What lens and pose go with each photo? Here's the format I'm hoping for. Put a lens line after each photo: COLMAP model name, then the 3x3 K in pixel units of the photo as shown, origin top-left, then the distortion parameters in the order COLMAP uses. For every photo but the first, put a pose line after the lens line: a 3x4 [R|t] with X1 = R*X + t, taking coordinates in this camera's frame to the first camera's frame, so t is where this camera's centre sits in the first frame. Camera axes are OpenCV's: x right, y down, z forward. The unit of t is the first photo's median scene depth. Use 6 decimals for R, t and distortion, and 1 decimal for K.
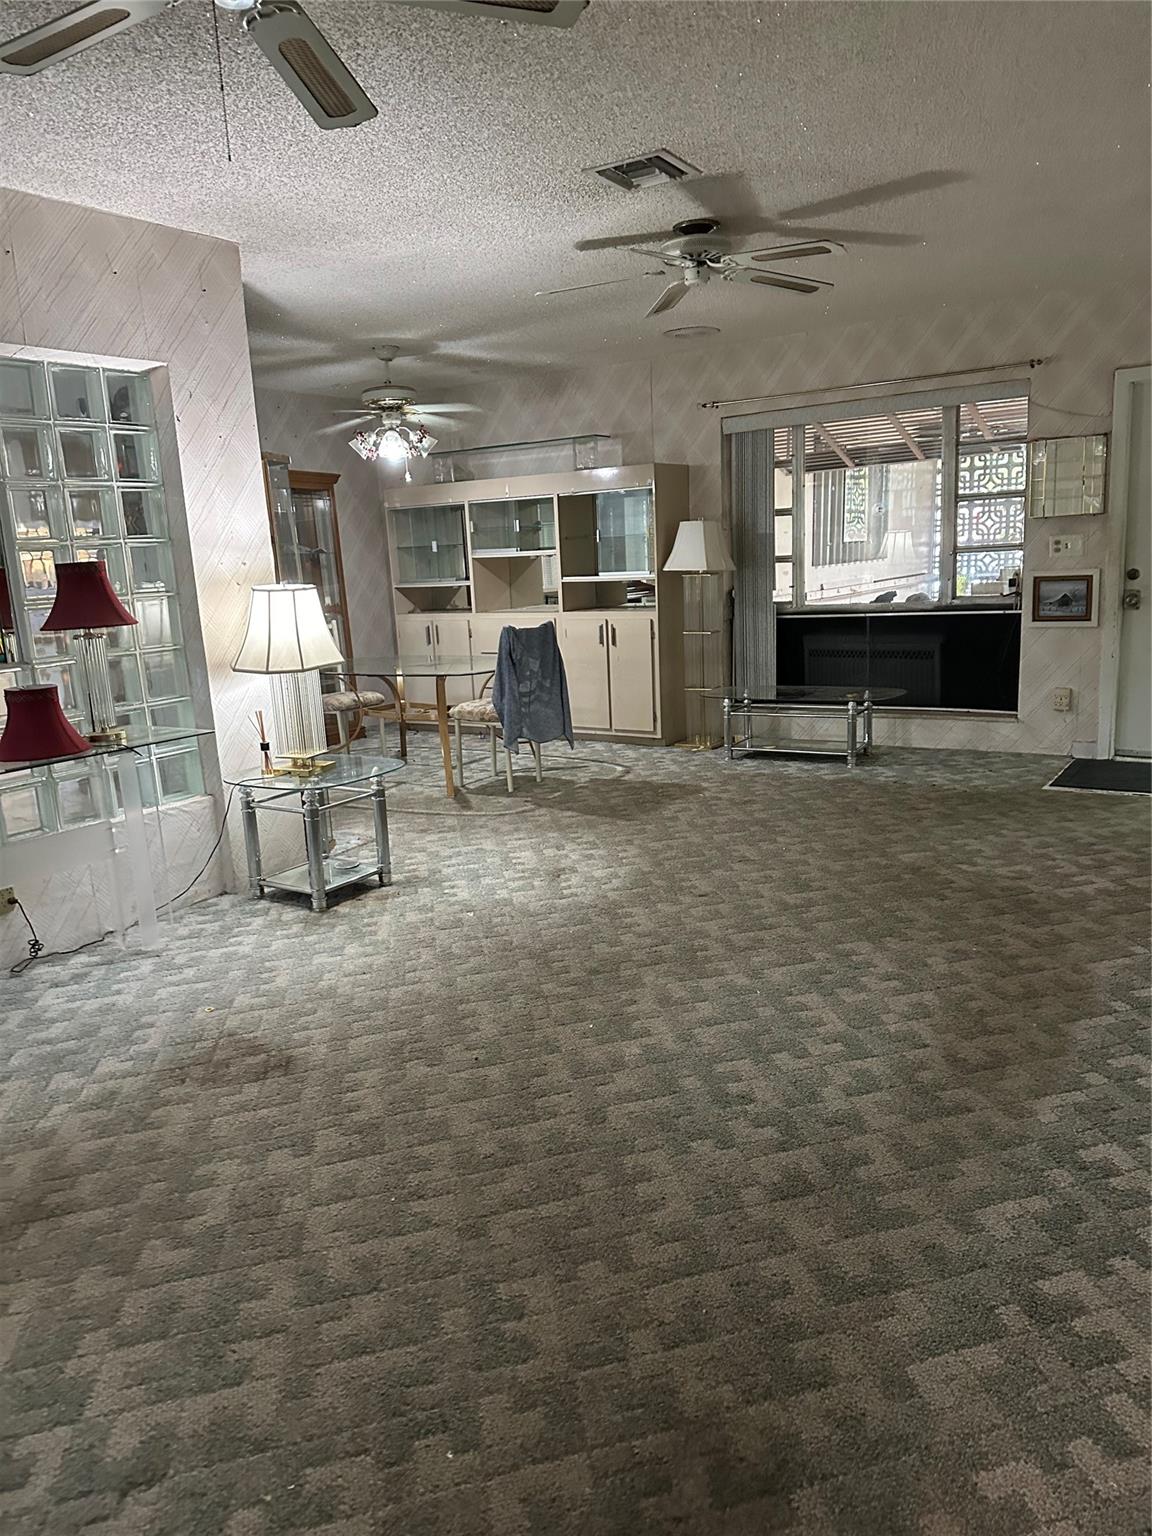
lens RADIAL K [[1064.9, 0, 569.7], [0, 1064.9, 763.4], [0, 0, 1]] dist [0.148896, -0.272650]
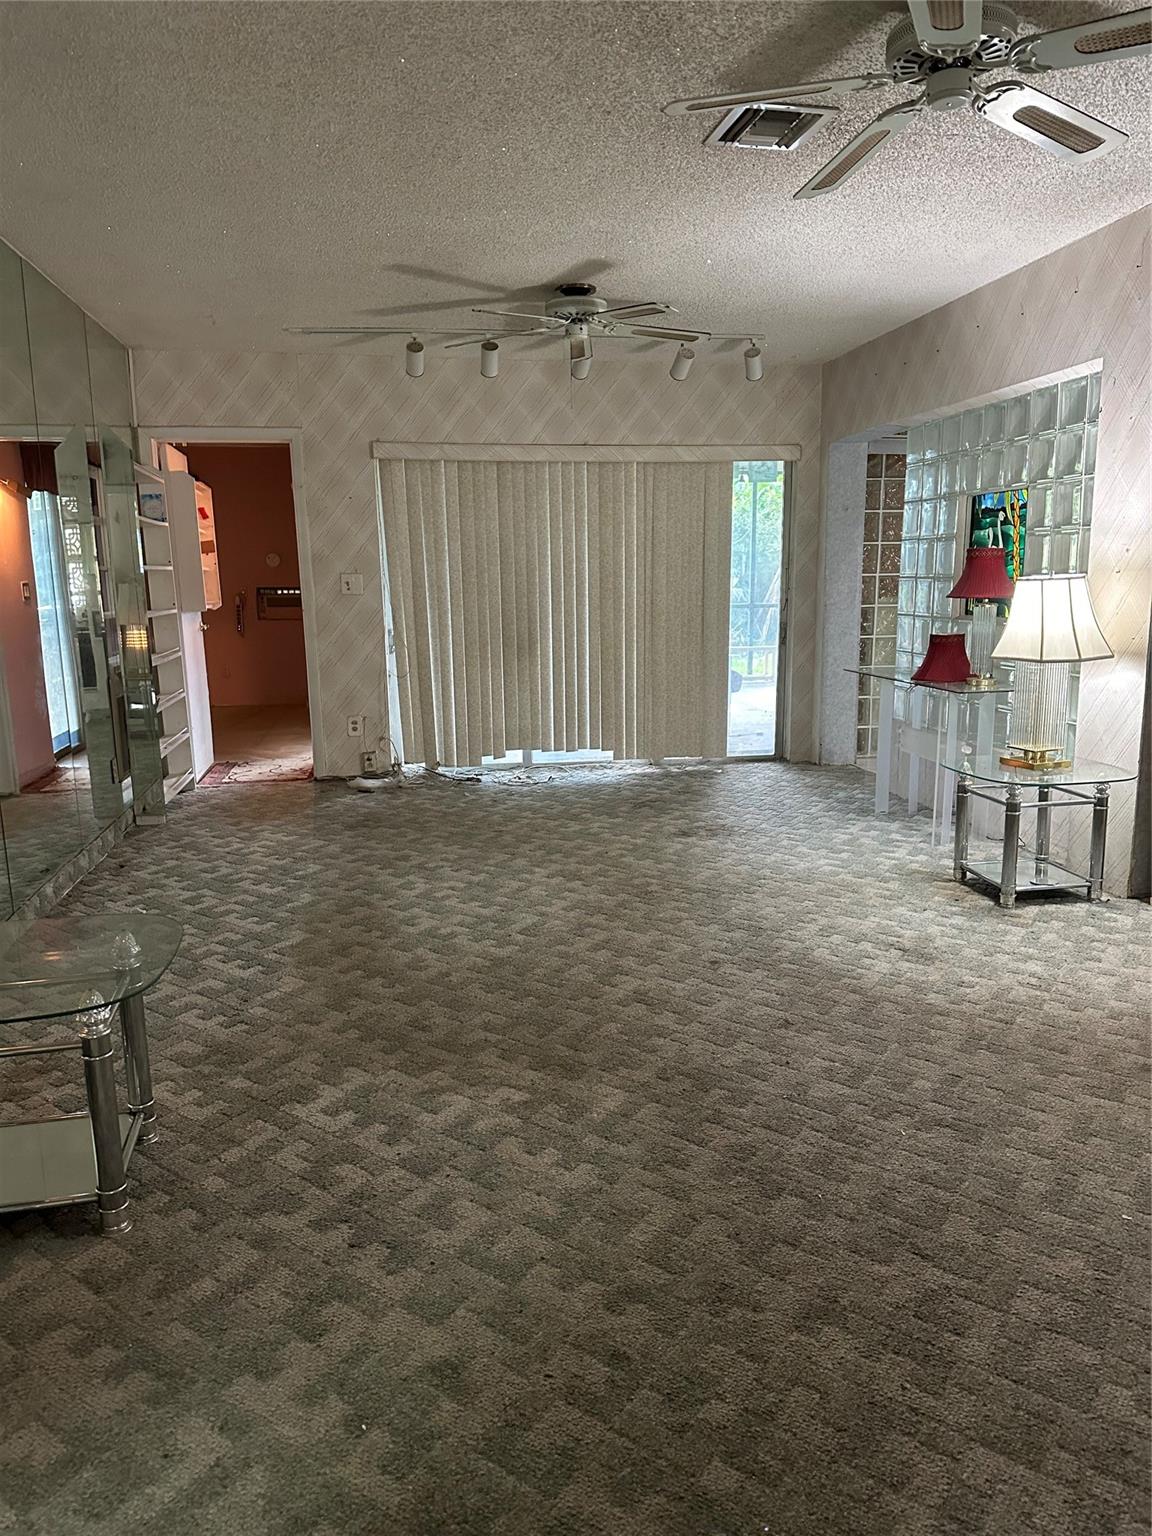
lens RADIAL K [[1064.9, 0, 569.7], [0, 1064.9, 763.4], [0, 0, 1]] dist [0.148896, -0.272650]
pose [[-0.725677, 0.180754, -0.663868, 0.834987], [-0.081535, 0.935484, 0.343833, -0.349499], [0.683188, 0.303640, -0.664121, 1.594554]]
